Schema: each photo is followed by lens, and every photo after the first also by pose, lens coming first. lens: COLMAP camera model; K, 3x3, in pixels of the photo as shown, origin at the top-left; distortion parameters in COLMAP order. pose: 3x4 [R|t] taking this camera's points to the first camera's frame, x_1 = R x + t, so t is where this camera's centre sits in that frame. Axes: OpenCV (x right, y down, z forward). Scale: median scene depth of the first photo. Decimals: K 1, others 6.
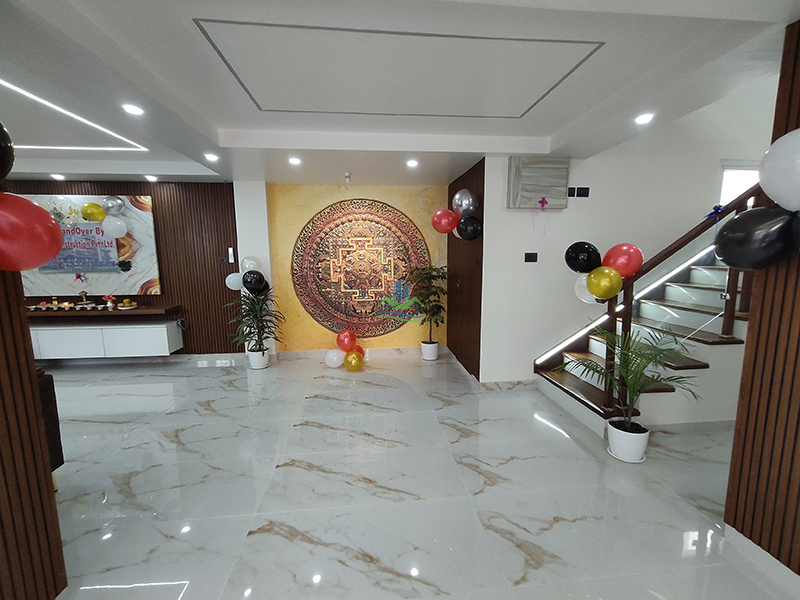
lens RADIAL K [[367.6, 0, 400.4], [0, 367.6, 302.7], [0, 0, 1]] dist [-0.004214, -0.000223]
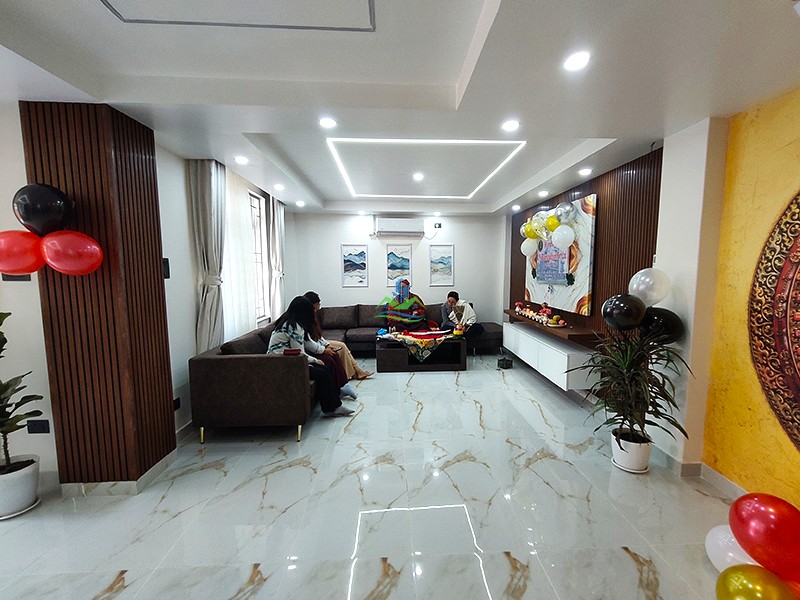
lens RADIAL K [[367.6, 0, 404.9], [0, 367.6, 302.0], [0, 0, 1]] dist [-0.004214, -0.000223]
pose [[-0.034788, 0.094040, -0.994960, 0.156416], [-0.134267, 0.986098, 0.097897, -0.079170], [0.990334, 0.136996, -0.021678, 0.628267]]
